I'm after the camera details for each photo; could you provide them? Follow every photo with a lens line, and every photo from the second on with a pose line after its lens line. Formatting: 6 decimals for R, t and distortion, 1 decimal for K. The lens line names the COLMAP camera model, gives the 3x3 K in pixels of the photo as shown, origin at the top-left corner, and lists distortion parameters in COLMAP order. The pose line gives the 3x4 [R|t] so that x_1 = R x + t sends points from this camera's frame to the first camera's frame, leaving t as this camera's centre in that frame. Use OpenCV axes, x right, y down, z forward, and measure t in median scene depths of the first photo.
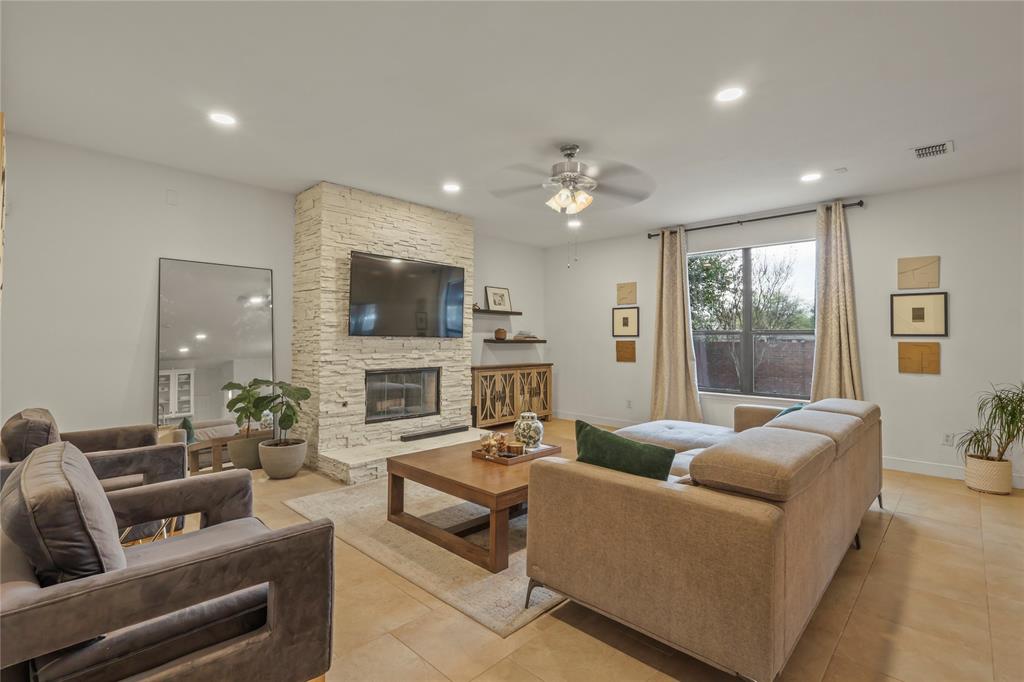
lens RADIAL K [[476.7, 0, 513.9], [0, 476.7, 343.6], [0, 0, 1]] dist [-0.003420, 0.000558]
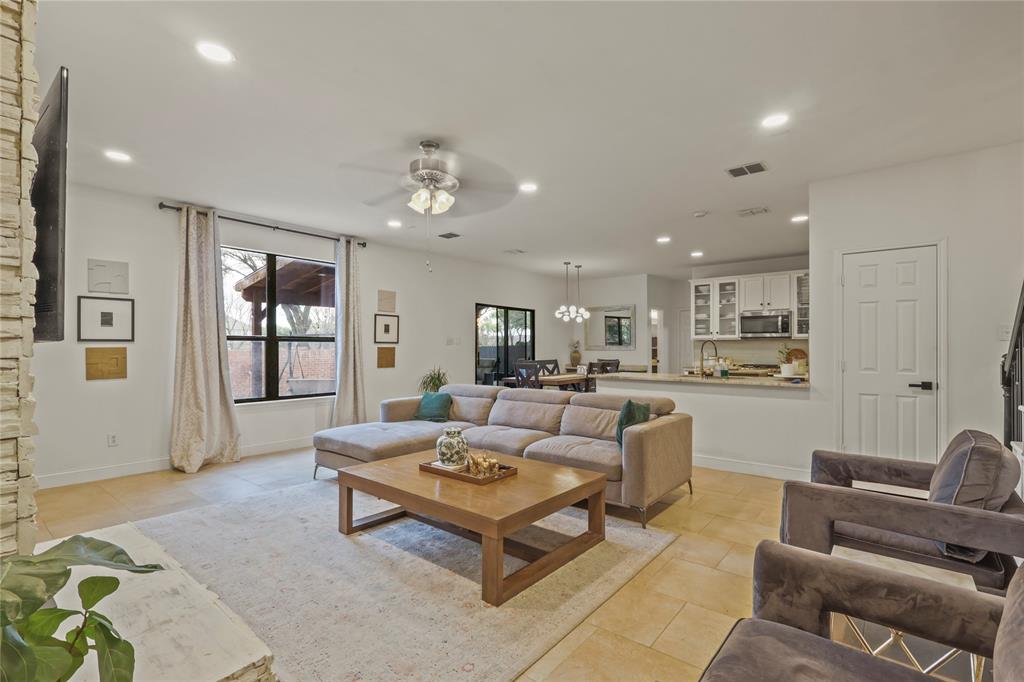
lens RADIAL K [[476.7, 0, 507.8], [0, 476.7, 335.4], [0, 0, 1]] dist [-0.003420, 0.000558]
pose [[-0.071597, 0.018511, 0.997262, -0.691166], [0.007281, 0.999811, -0.018036, -0.010817], [-0.997407, 0.005970, -0.071719, 0.737642]]
